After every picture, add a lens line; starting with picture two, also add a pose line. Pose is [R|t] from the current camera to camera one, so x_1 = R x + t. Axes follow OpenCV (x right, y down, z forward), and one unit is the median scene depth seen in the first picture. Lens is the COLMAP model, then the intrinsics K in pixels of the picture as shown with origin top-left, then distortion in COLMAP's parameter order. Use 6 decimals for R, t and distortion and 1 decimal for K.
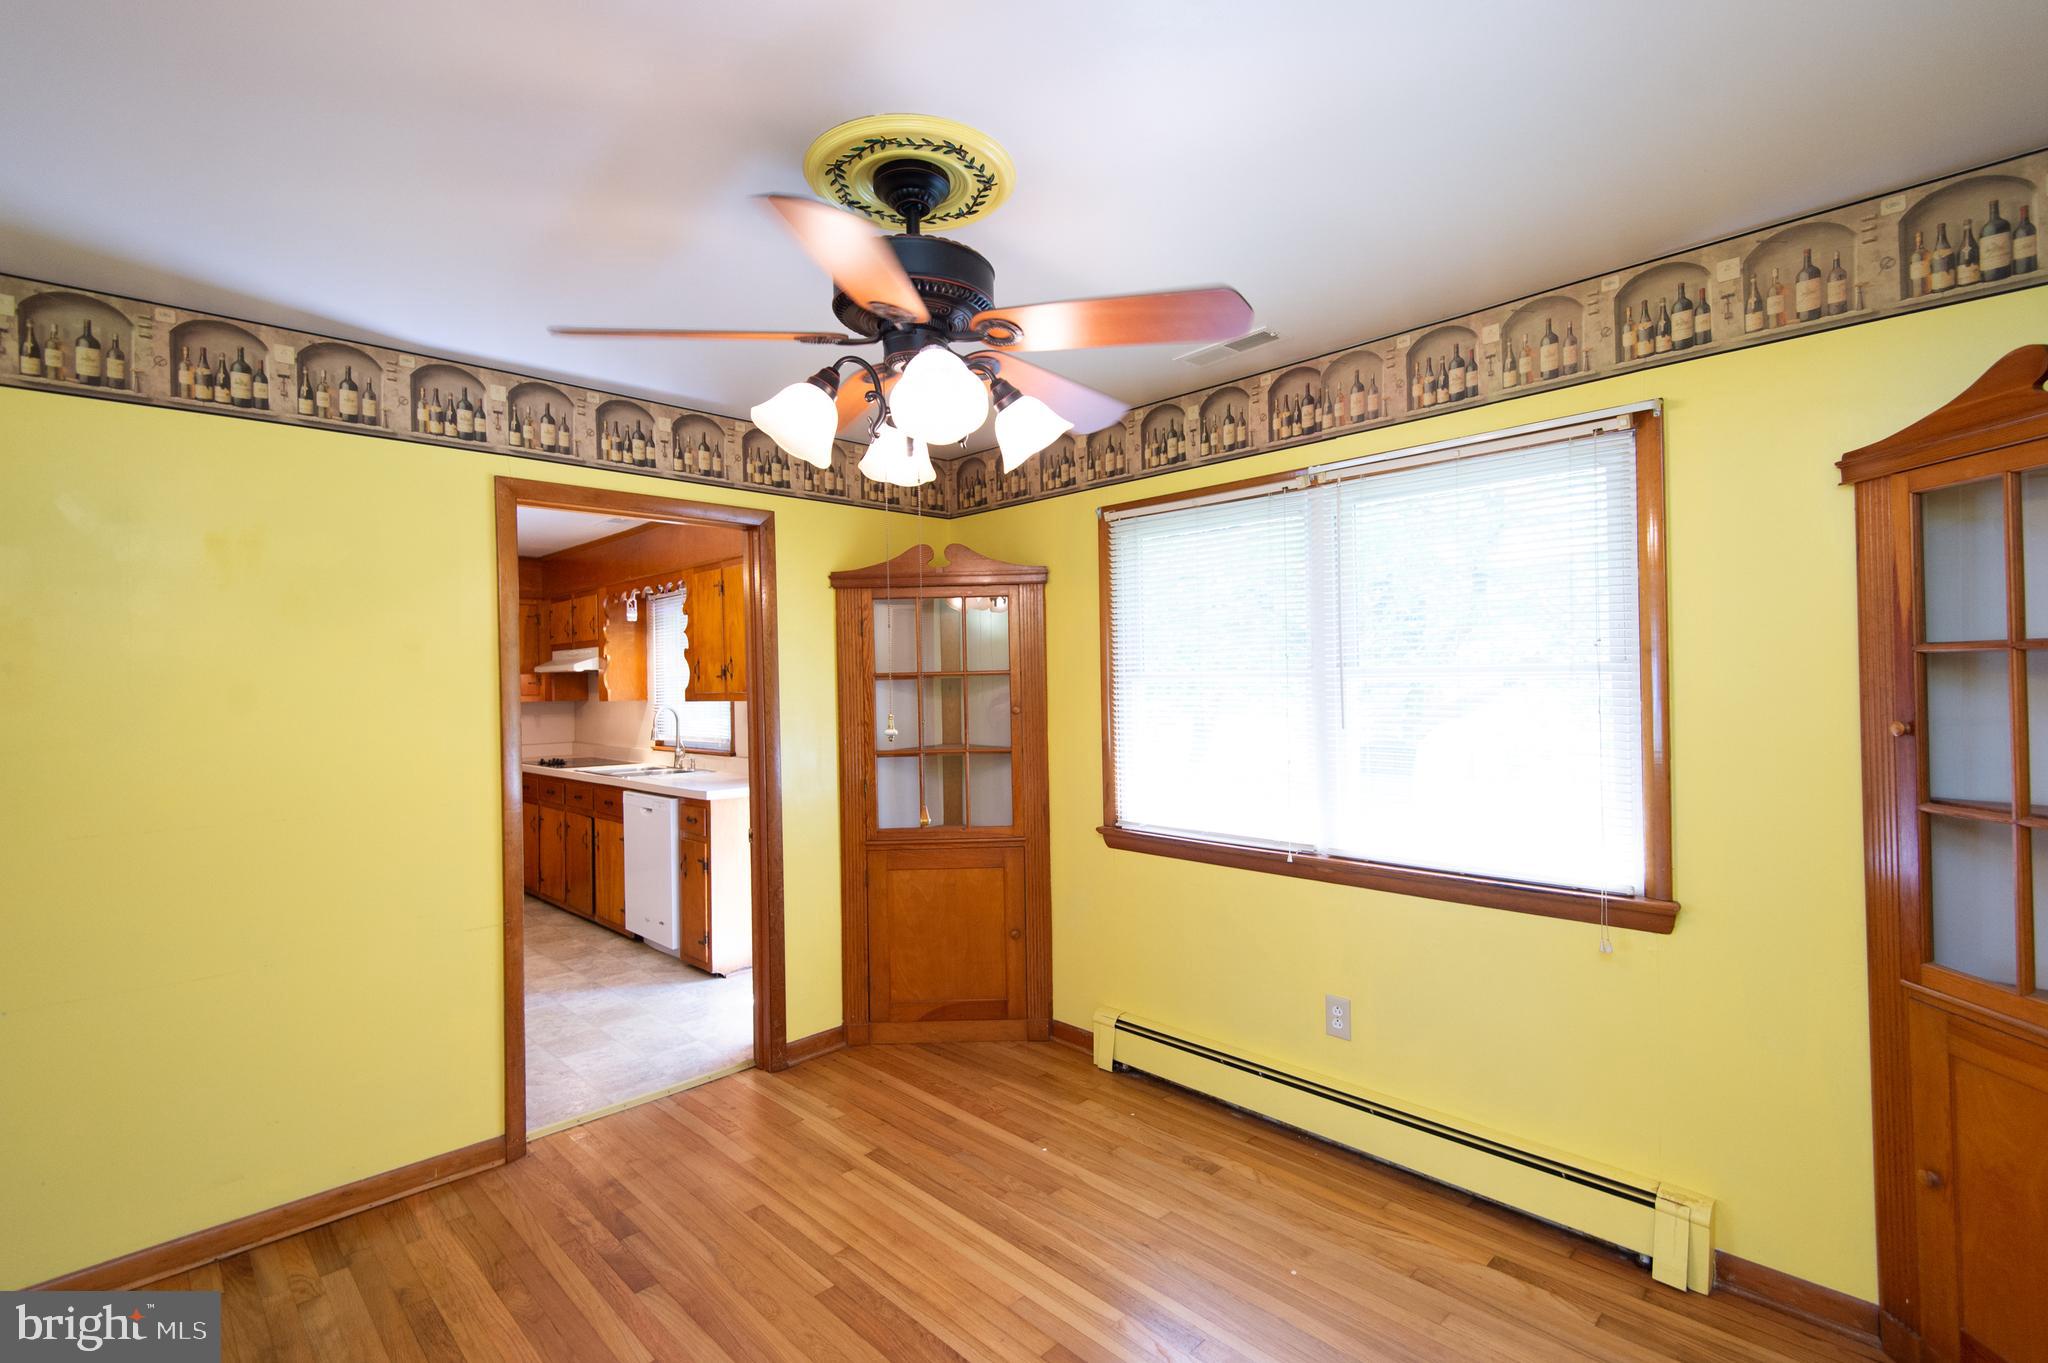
lens RADIAL K [[925.8, 0, 1037.0], [0, 925.8, 687.5], [0, 0, 1]] dist [0.033768, -0.014544]
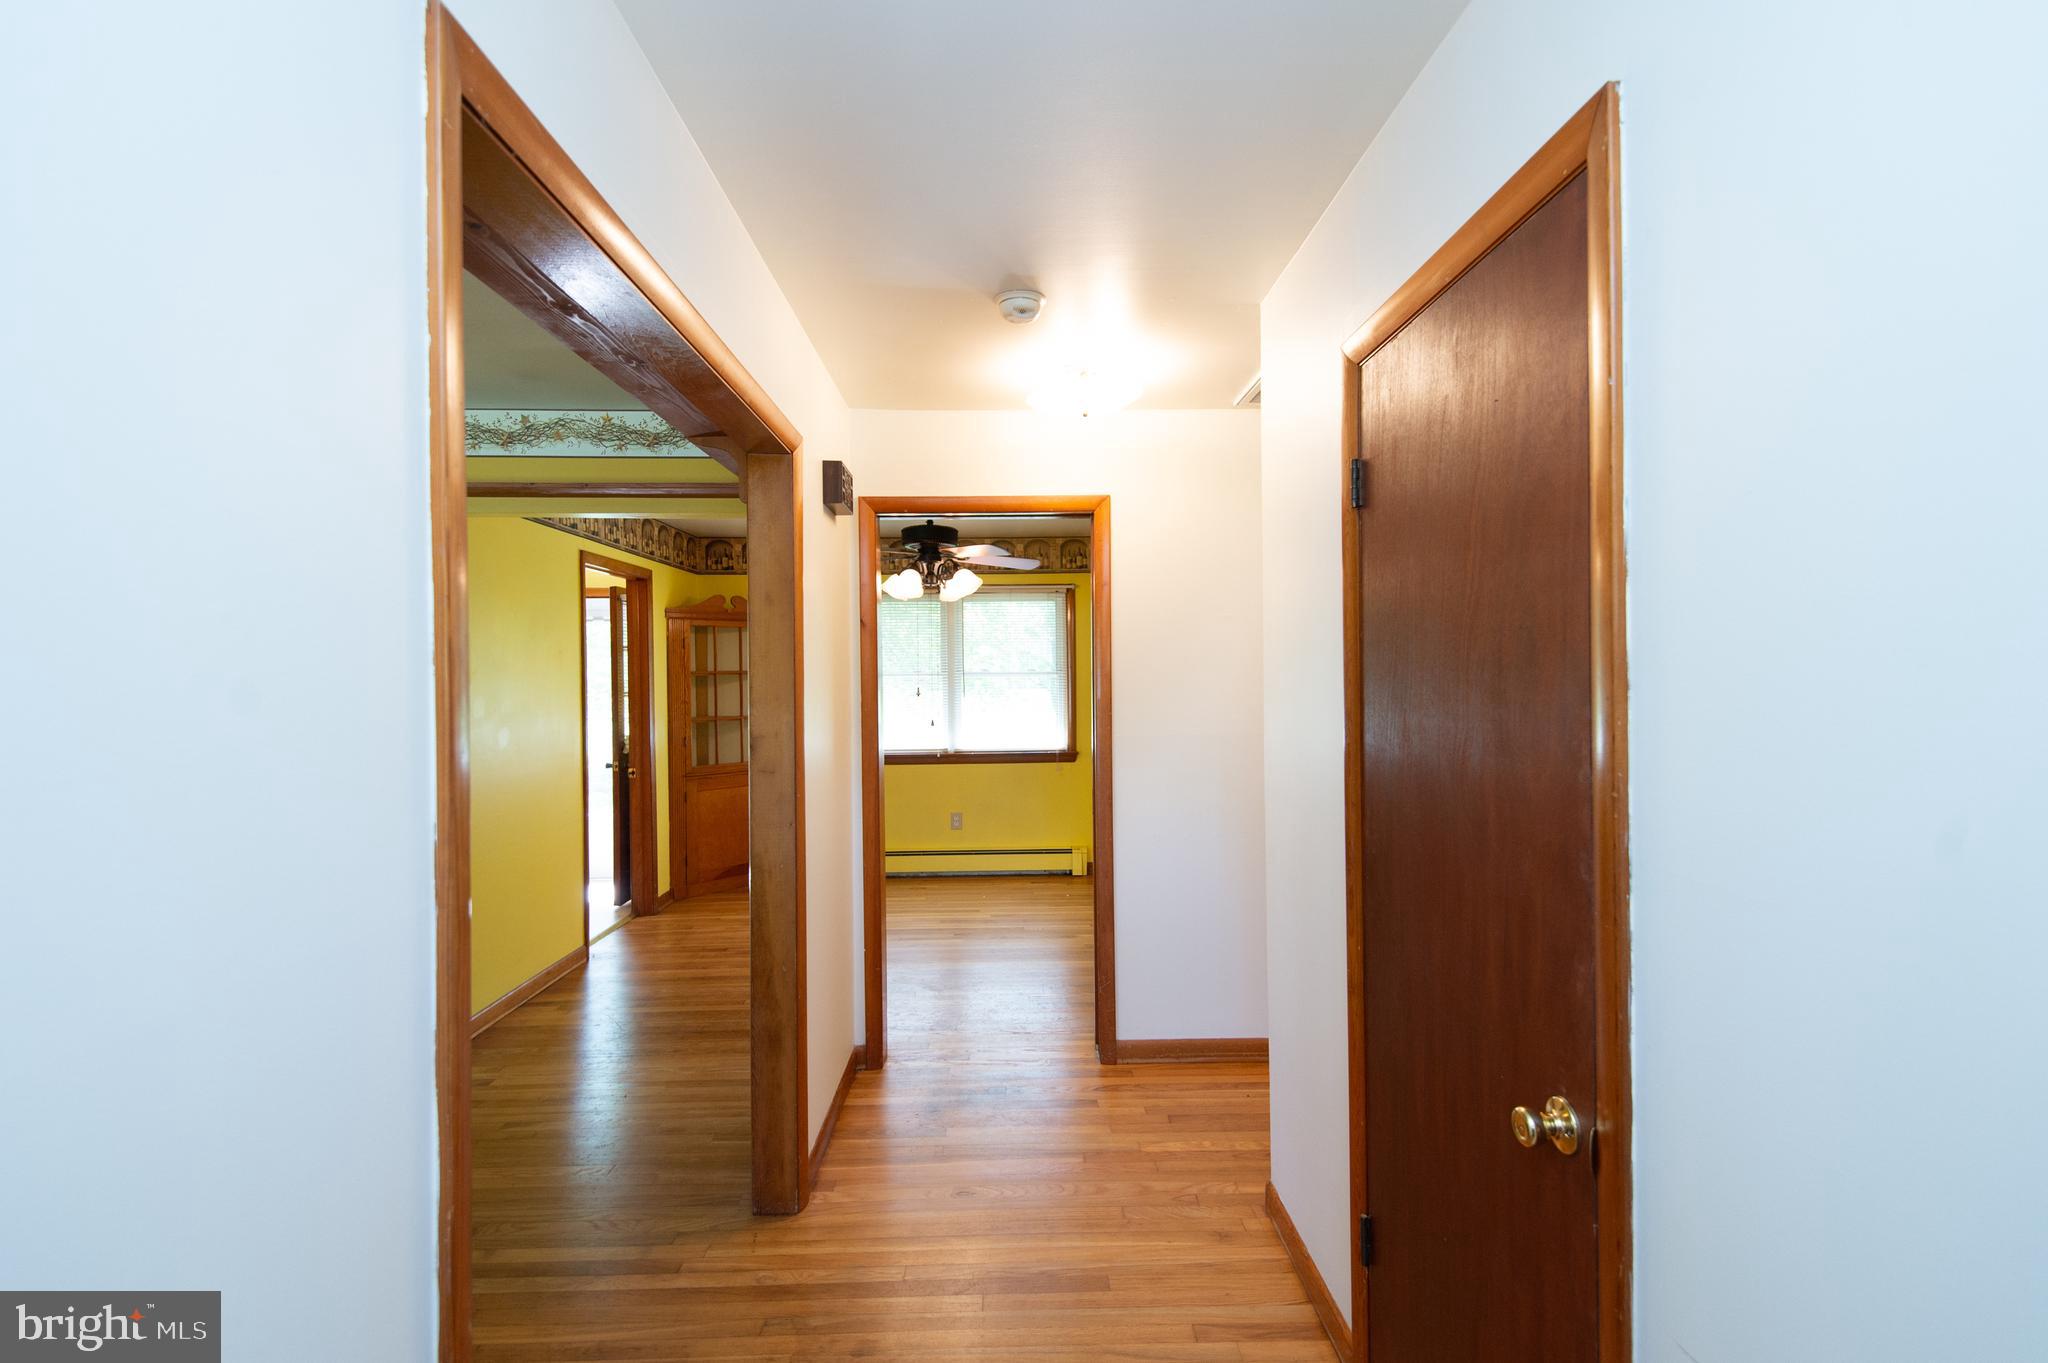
lens RADIAL K [[925.8, 0, 1030.1], [0, 925.8, 671.5], [0, 0, 1]] dist [0.033768, -0.014544]
pose [[0.696874, 0.001503, 0.717192, -1.411413], [0.002976, 0.999983, -0.004987, -0.009537], [-0.717187, 0.005610, 0.696858, -0.874979]]
